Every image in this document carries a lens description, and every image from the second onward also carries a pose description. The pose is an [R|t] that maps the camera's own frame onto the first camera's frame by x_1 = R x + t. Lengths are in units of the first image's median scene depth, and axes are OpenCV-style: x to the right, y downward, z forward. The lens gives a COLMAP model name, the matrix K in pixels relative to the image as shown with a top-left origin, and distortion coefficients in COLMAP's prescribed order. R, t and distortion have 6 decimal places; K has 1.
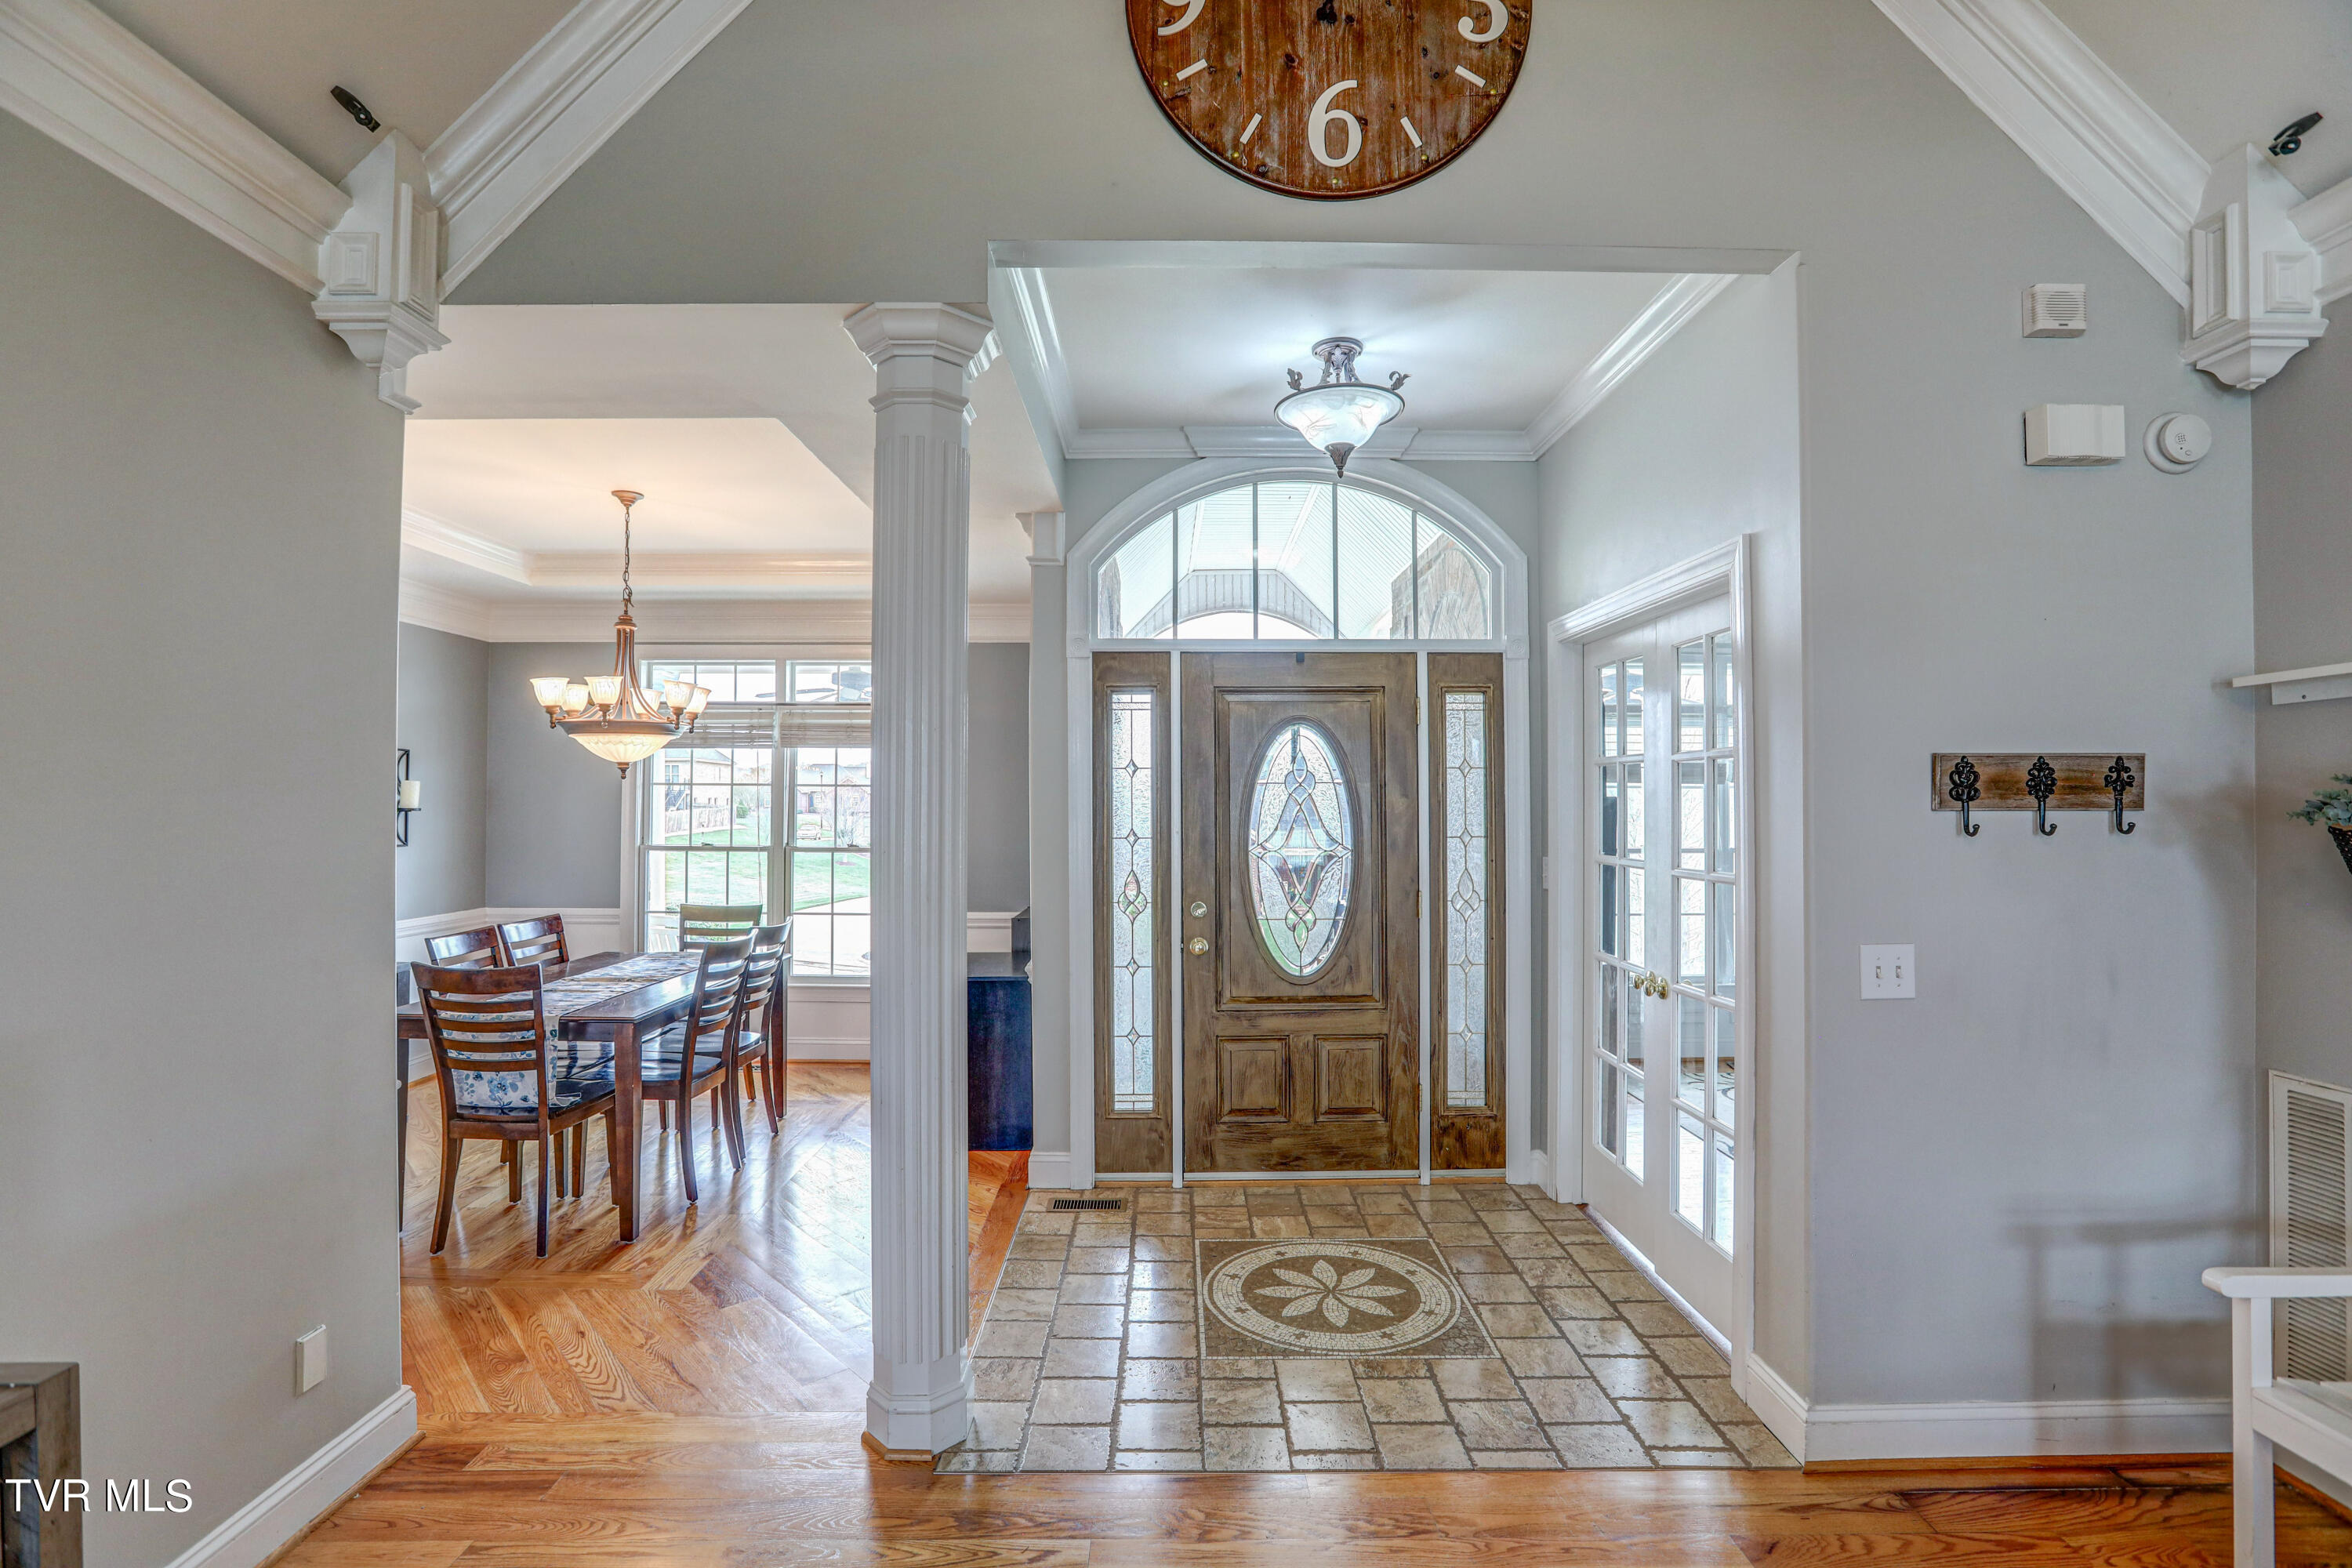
lens RADIAL K [[1077.1, 0, 1172.5], [0, 1077.1, 795.0], [0, 0, 1]] dist [-0.059365, 0.021222]
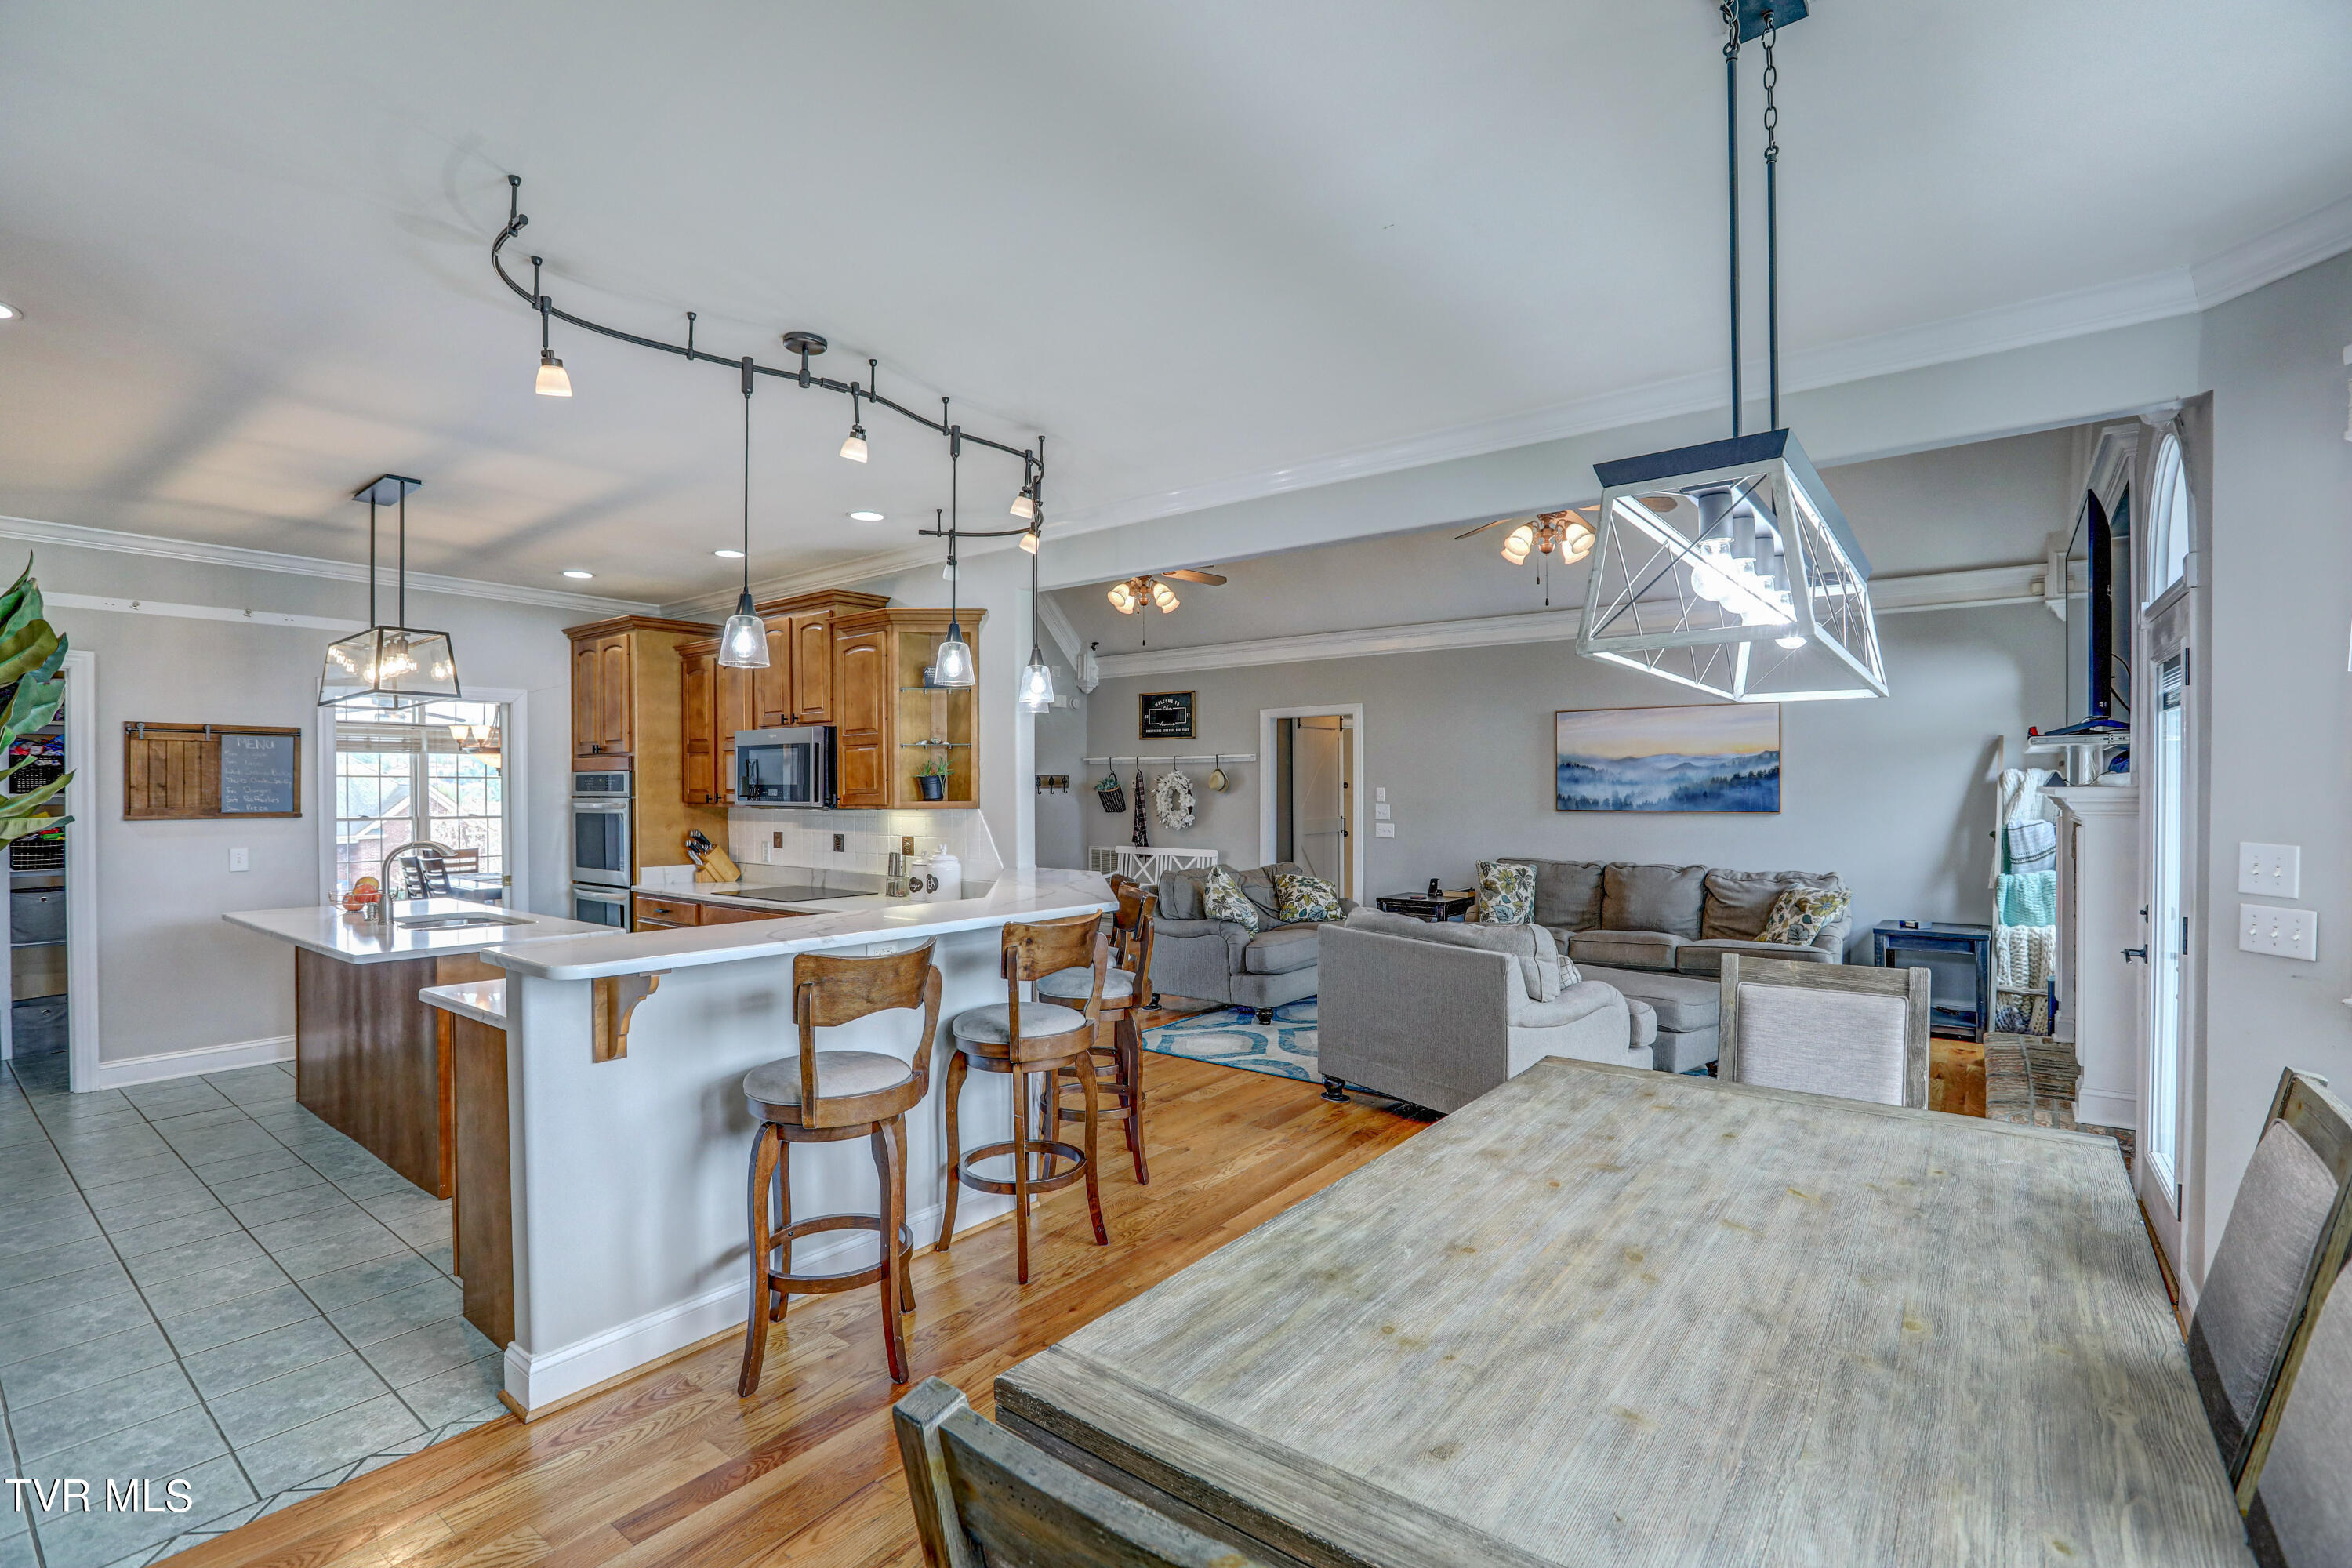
lens RADIAL K [[1072.7, 0, 1173.6], [0, 1072.7, 791.9], [0, 0, 1]] dist [-0.052431, 0.018006]
pose [[0.615832, -0.006675, 0.787849, -1.339218], [-0.003794, 0.999927, 0.011437, -0.014148], [-0.787868, -0.010032, 0.615762, -1.205642]]
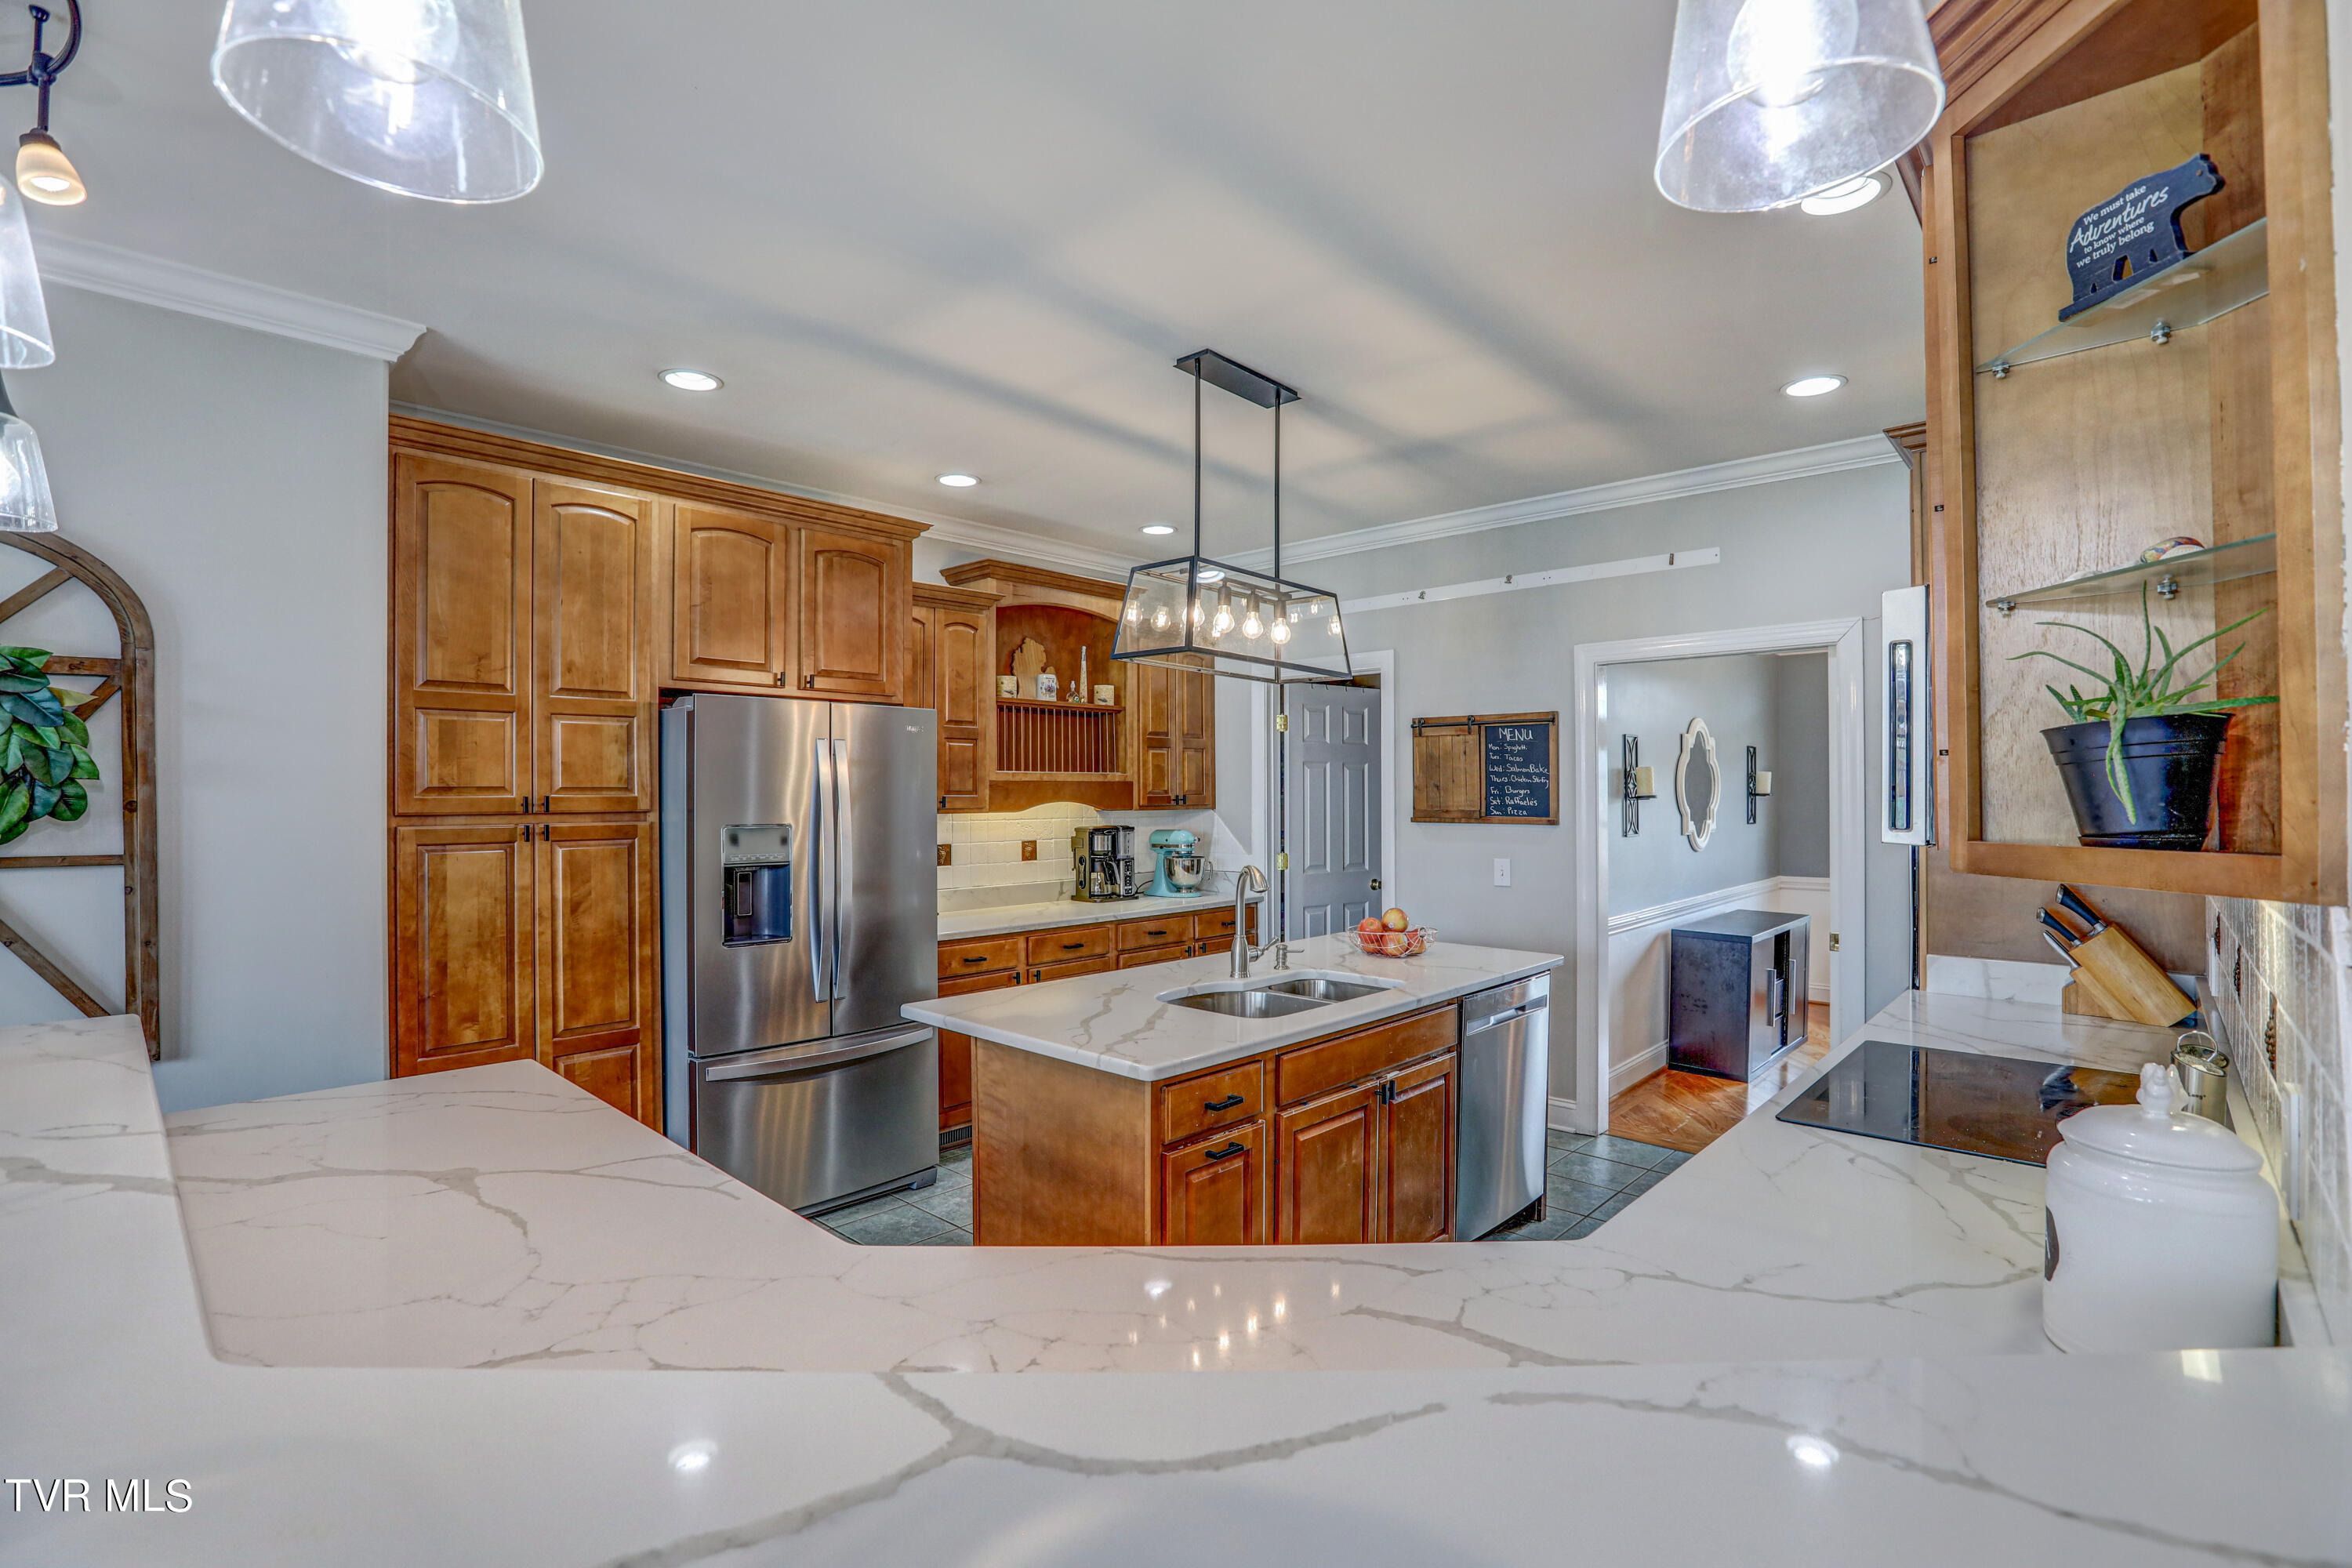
lens RADIAL K [[1072.7, 0, 1173.6], [0, 1072.7, 791.9], [0, 0, 1]] dist [-0.052431, 0.018006]
pose [[0.726939, -0.004035, -0.686690, -0.484716], [0.010713, 0.999928, 0.005466, -0.005174], [0.686619, -0.011330, 0.726930, -0.526251]]
